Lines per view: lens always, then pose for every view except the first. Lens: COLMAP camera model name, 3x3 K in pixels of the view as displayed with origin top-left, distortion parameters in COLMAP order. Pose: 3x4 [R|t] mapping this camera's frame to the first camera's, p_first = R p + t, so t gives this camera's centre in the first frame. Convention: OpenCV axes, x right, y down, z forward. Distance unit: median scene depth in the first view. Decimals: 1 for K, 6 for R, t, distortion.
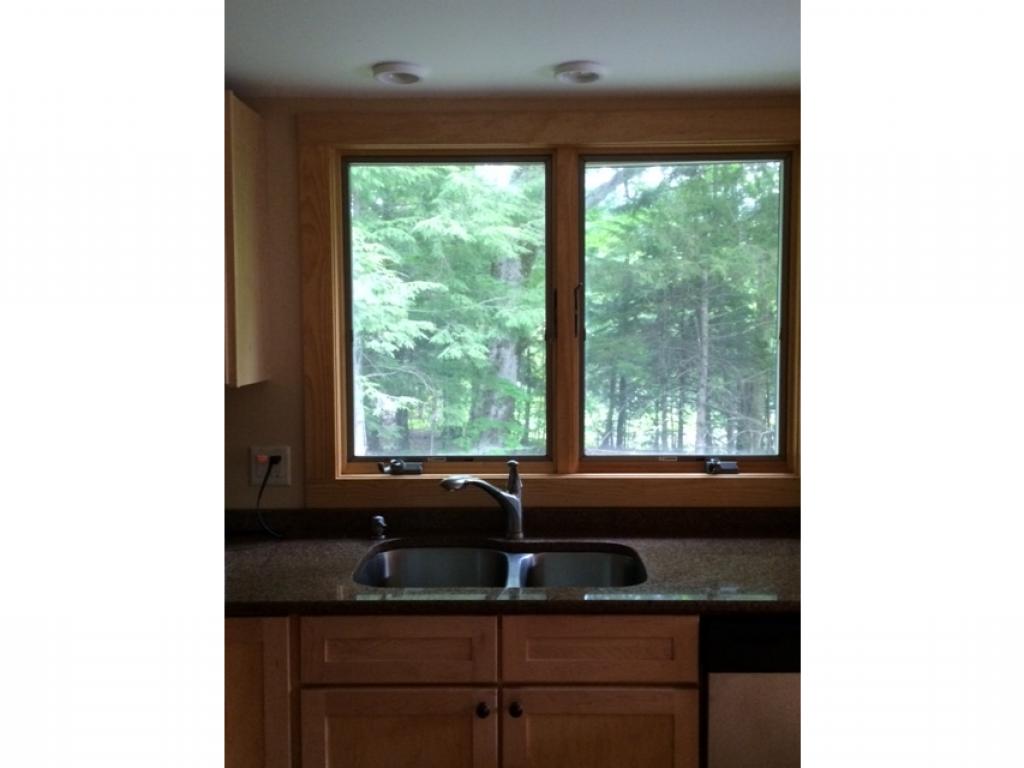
lens RADIAL K [[814.8, 0, 515.0], [0, 814.8, 377.3], [0, 0, 1]] dist [0.067710, -0.116340]
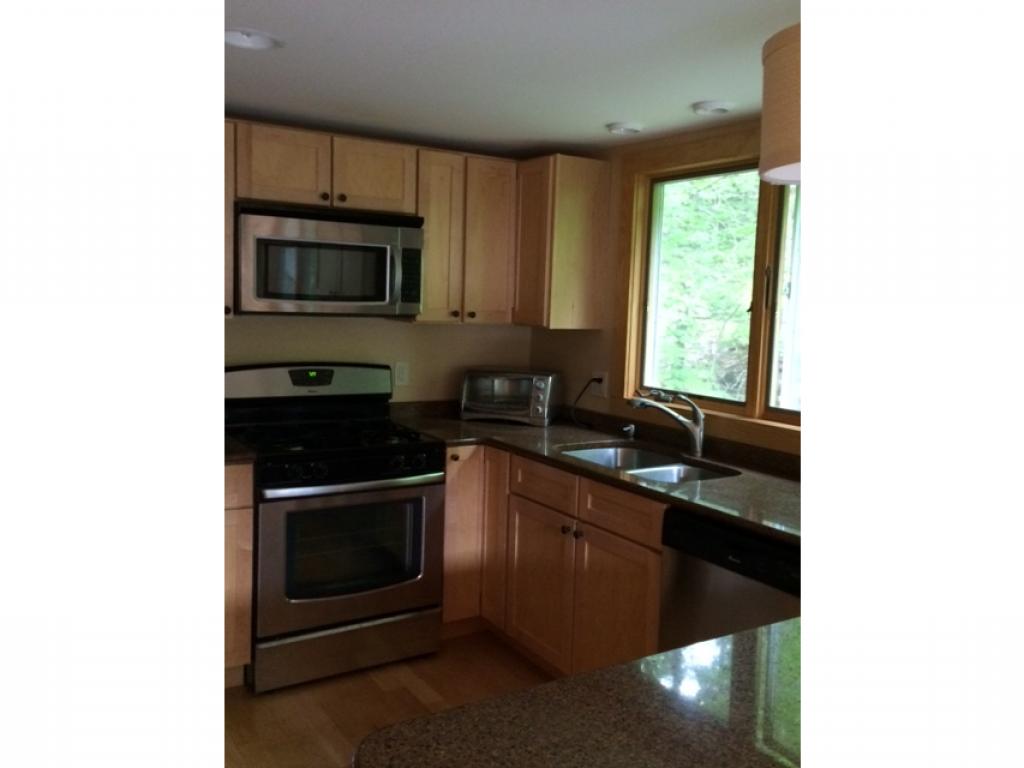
lens RADIAL K [[814.8, 0, 515.0], [0, 814.8, 377.3], [0, 0, 1]] dist [0.067710, -0.116340]
pose [[0.555818, 0.106050, -0.824512, 0.962491], [-0.086221, 0.993835, 0.069706, -0.000094], [0.826821, 0.032346, 0.561535, -0.003477]]
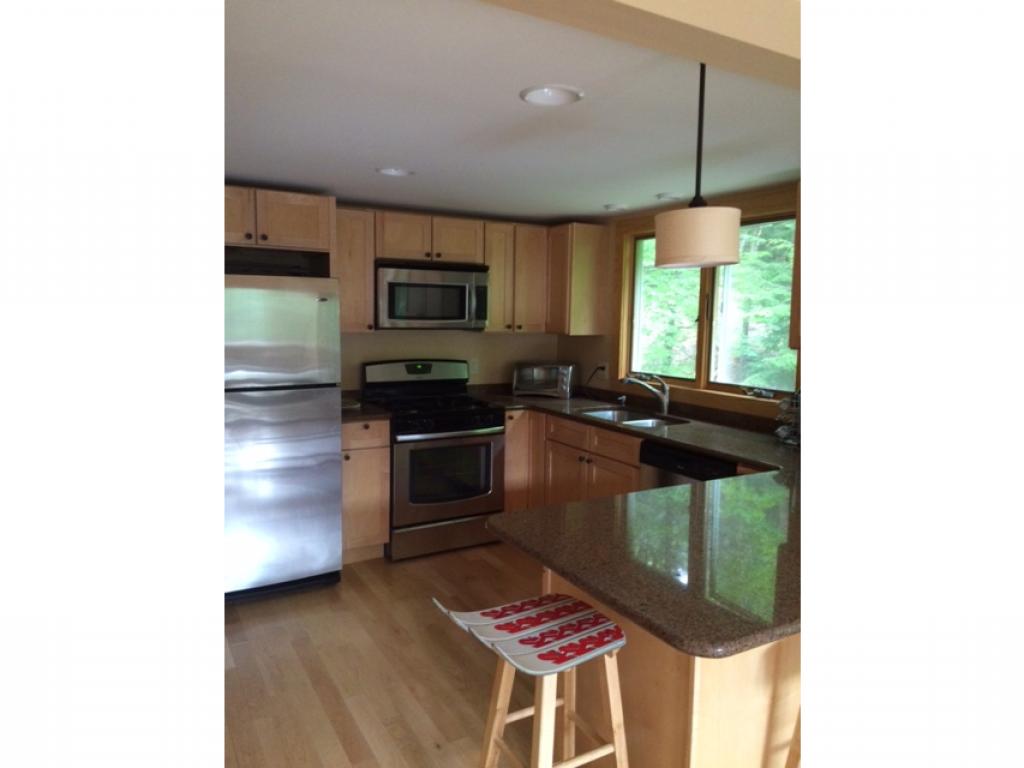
lens RADIAL K [[636.5, 0, 513.0], [0, 636.5, 380.3], [0, 0, 1]] dist [0.064238, -0.096570]
pose [[0.517029, 0.103009, -0.849747, 1.239772], [-0.069140, 0.994515, 0.078489, 0.007153], [0.853171, 0.018170, 0.521315, -0.205499]]
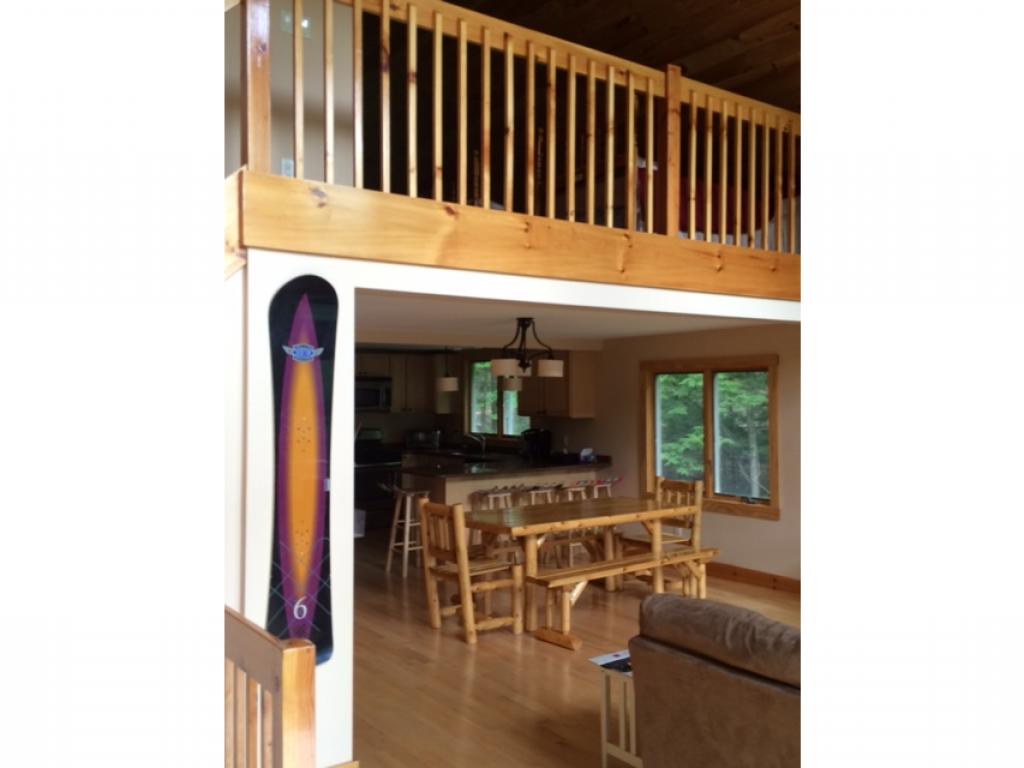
lens RADIAL K [[814.8, 0, 515.0], [0, 814.8, 377.3], [0, 0, 1]] dist [0.067710, -0.116340]
pose [[0.612109, -0.011138, -0.790695, 3.526780], [-0.048827, 0.997461, -0.051850, 0.025717], [0.789265, 0.070345, 0.610010, -1.492009]]
